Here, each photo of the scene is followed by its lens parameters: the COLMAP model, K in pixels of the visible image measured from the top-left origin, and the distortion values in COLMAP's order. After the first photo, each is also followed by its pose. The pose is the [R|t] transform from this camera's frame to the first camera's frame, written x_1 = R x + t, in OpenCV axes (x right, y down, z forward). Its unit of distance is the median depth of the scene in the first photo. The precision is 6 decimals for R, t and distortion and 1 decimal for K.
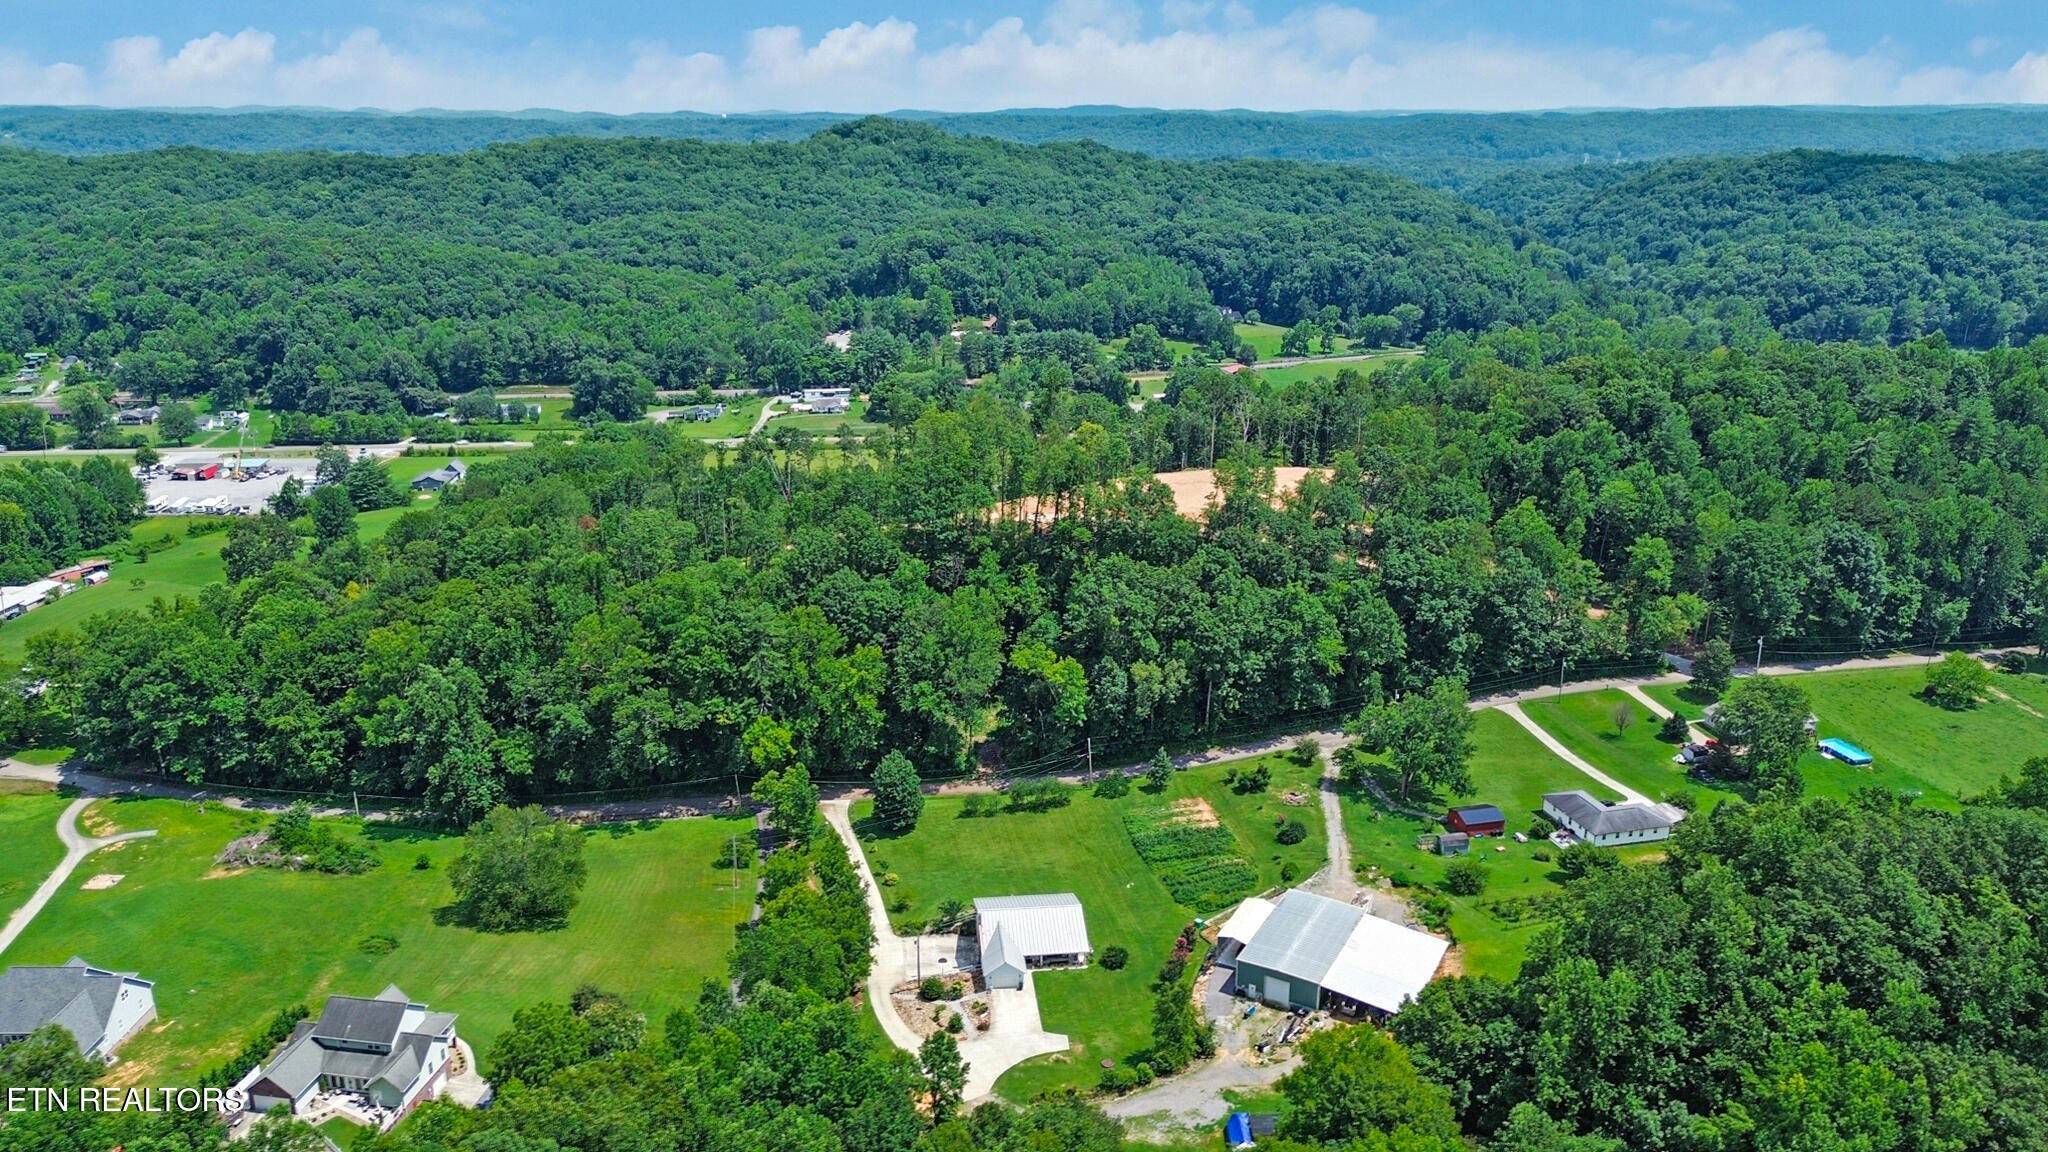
lens RADIAL K [[1433.8, 0, 1036.2], [0, 1433.8, 570.9], [0, 0, 1]] dist [0.049859, -0.043919]
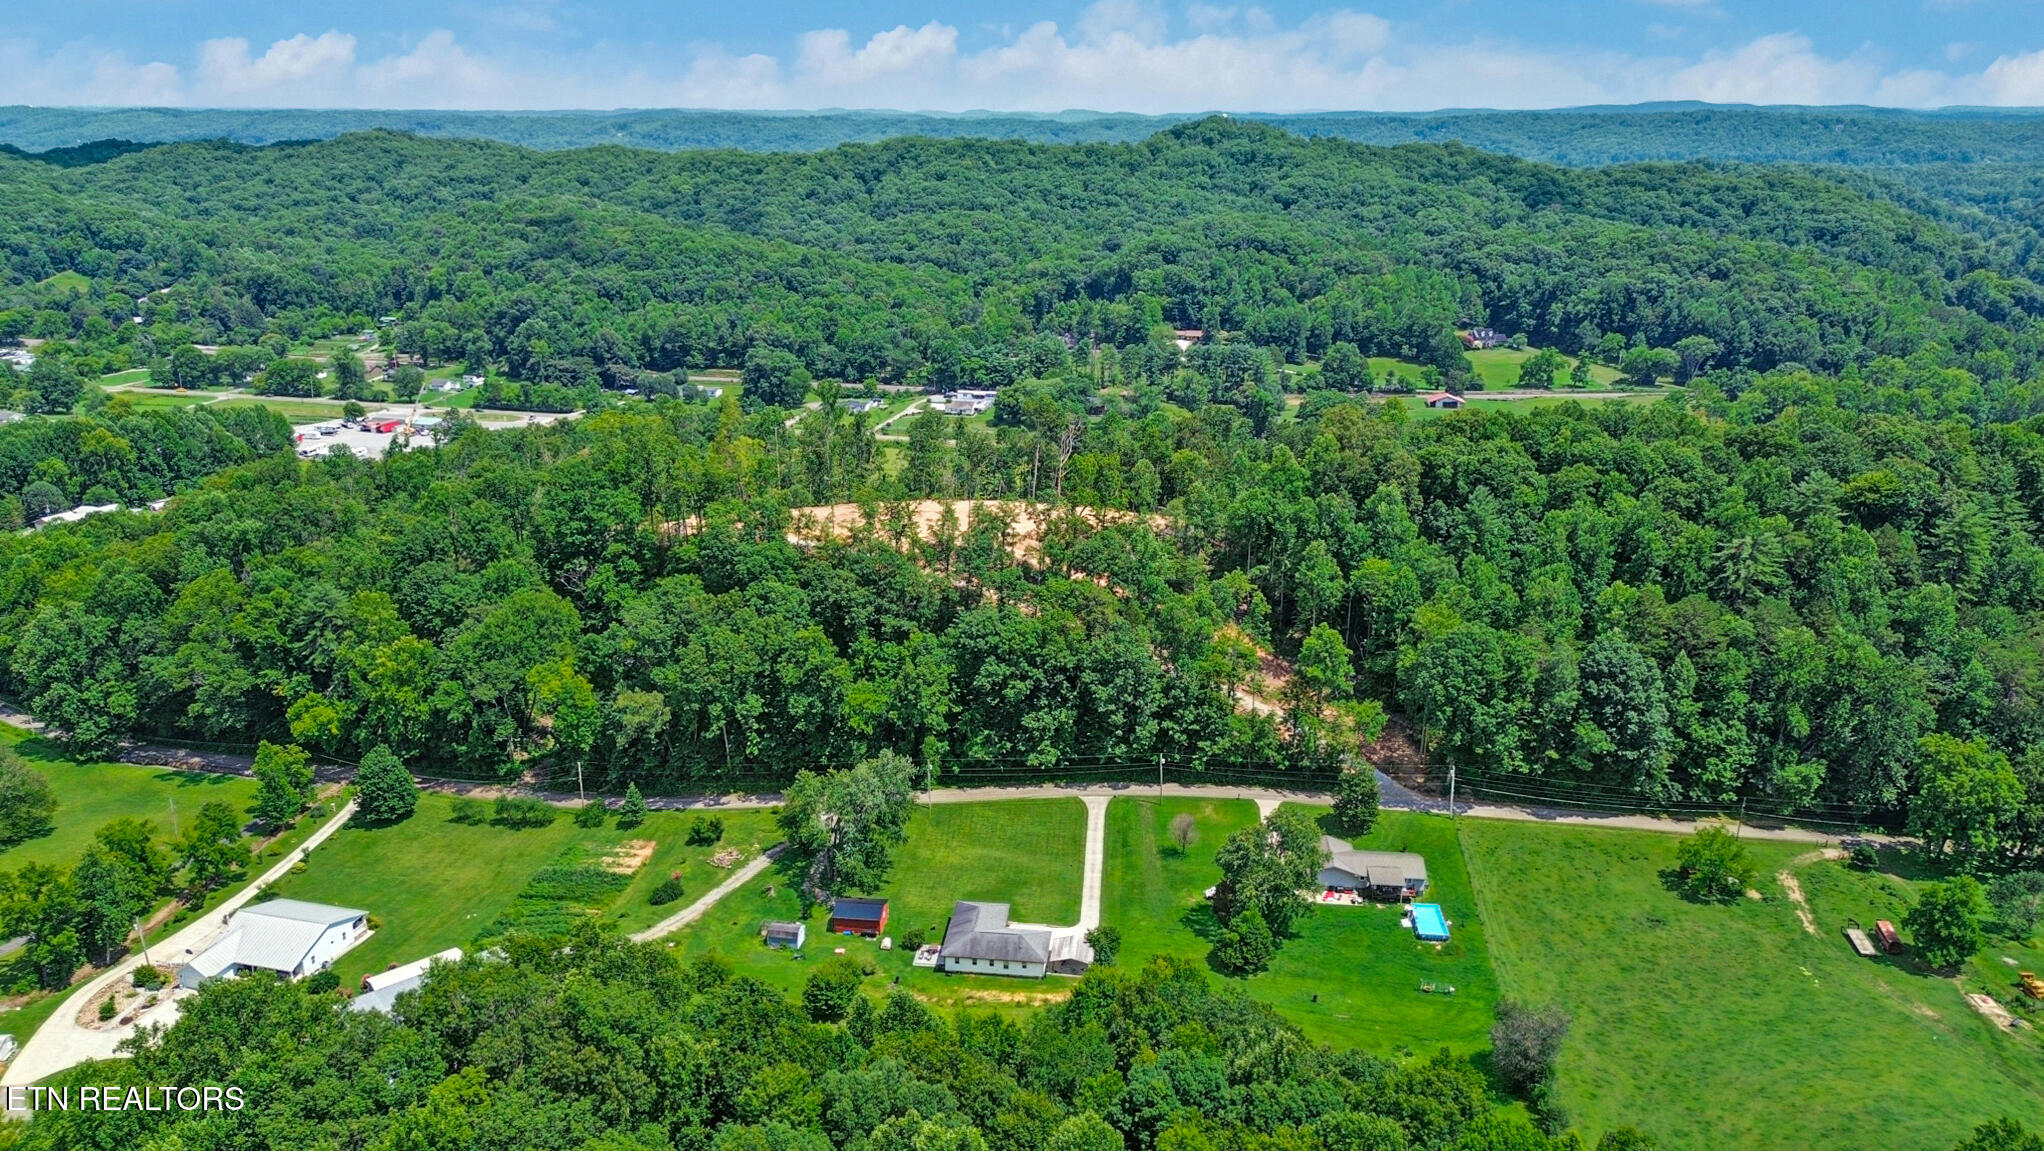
lens RADIAL K [[1431.0, 0, 1022.4], [0, 1431.0, 594.8], [0, 0, 1]] dist [0.049859, -0.043919]
pose [[0.934533, 0.113957, -0.337137, 0.184440], [-0.108587, 0.993477, 0.034808, -0.018068], [0.338905, 0.004079, 0.940812, 0.053802]]
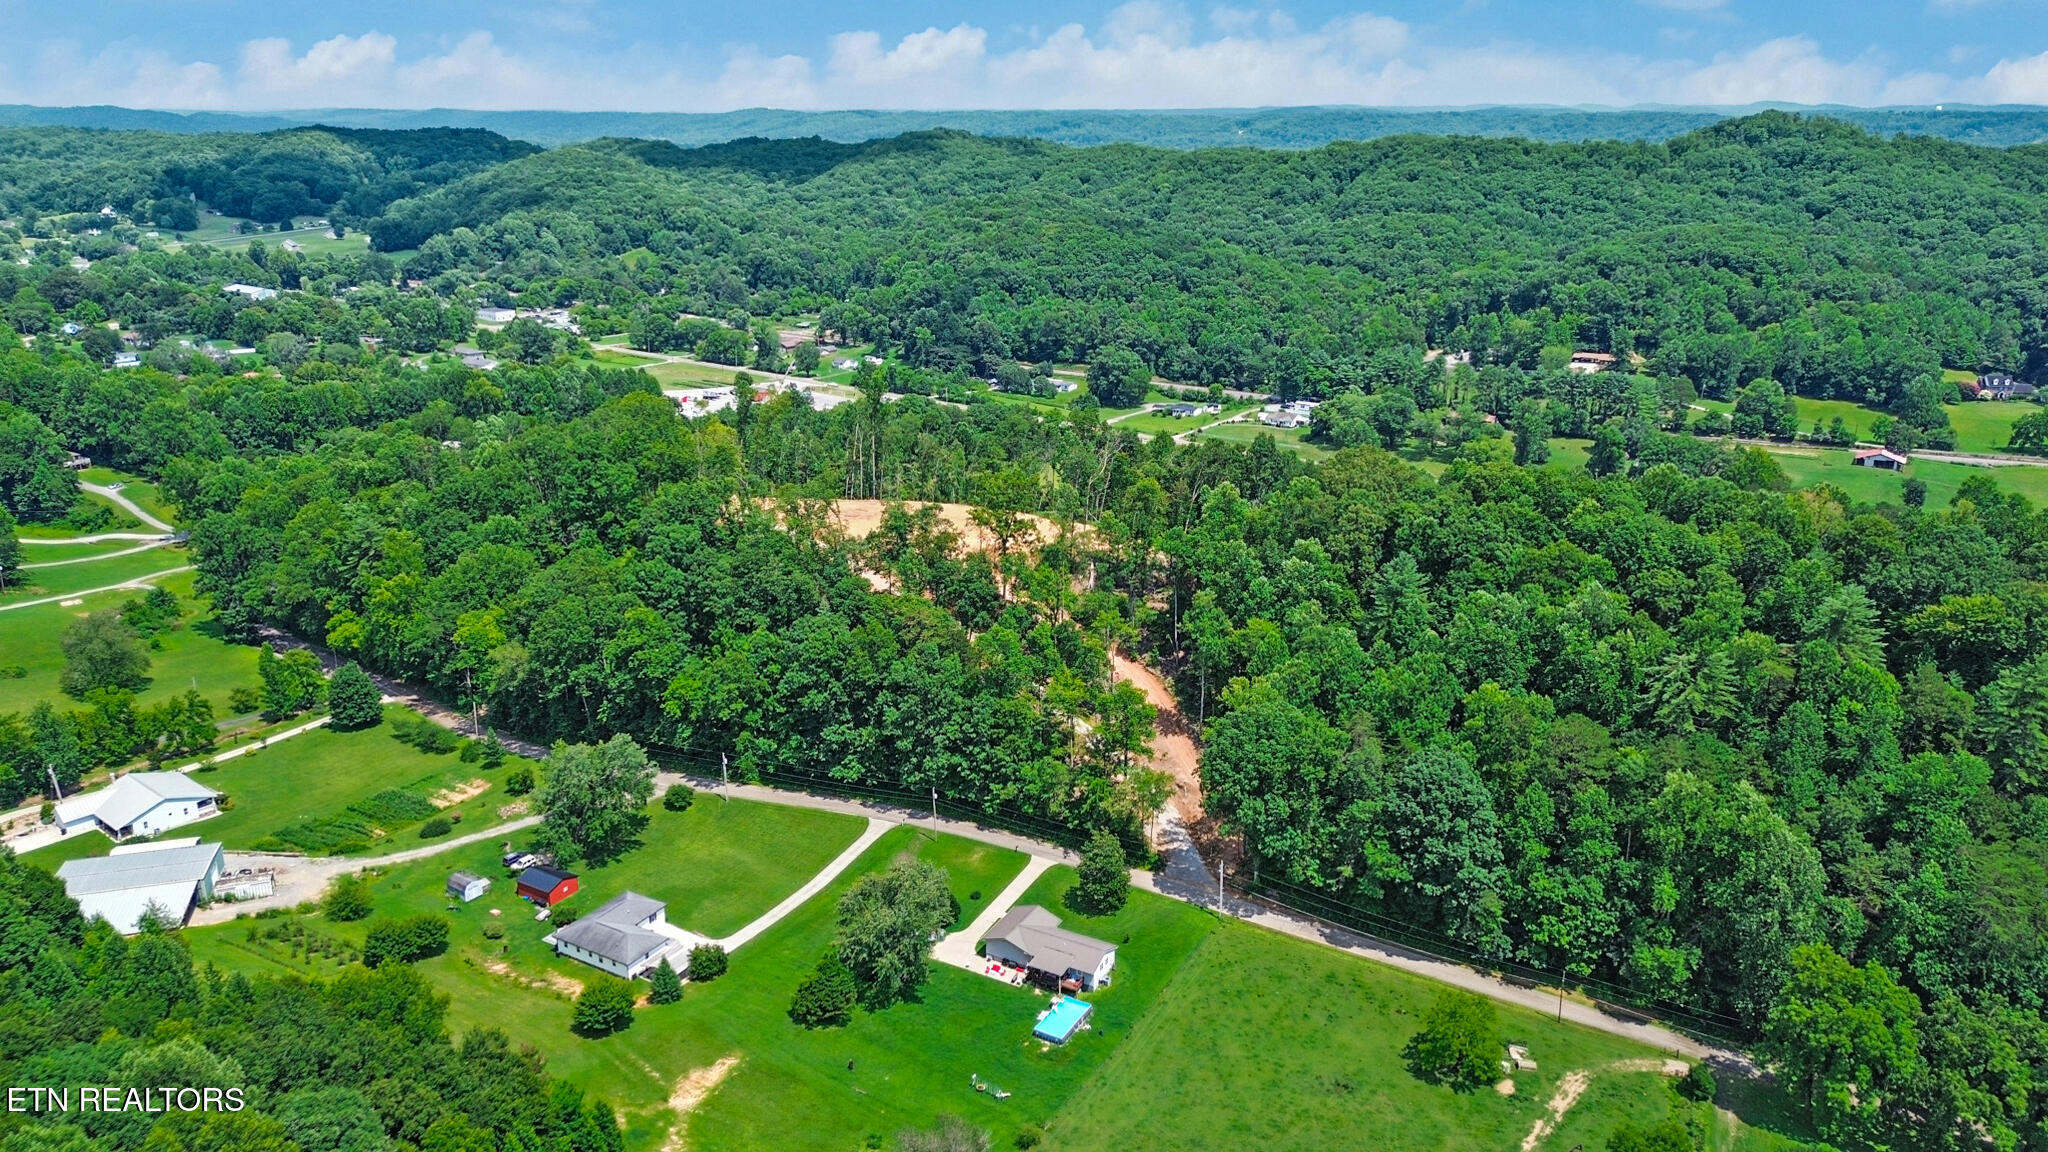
lens RADIAL K [[1433.8, 0, 1036.7], [0, 1433.8, 615.1], [0, 0, 1]] dist [0.049859, -0.043919]
pose [[0.710722, 0.232713, -0.663867, 0.302159], [-0.212661, 0.970620, 0.112572, -0.045785], [0.670559, 0.061171, 0.739329, 0.140007]]
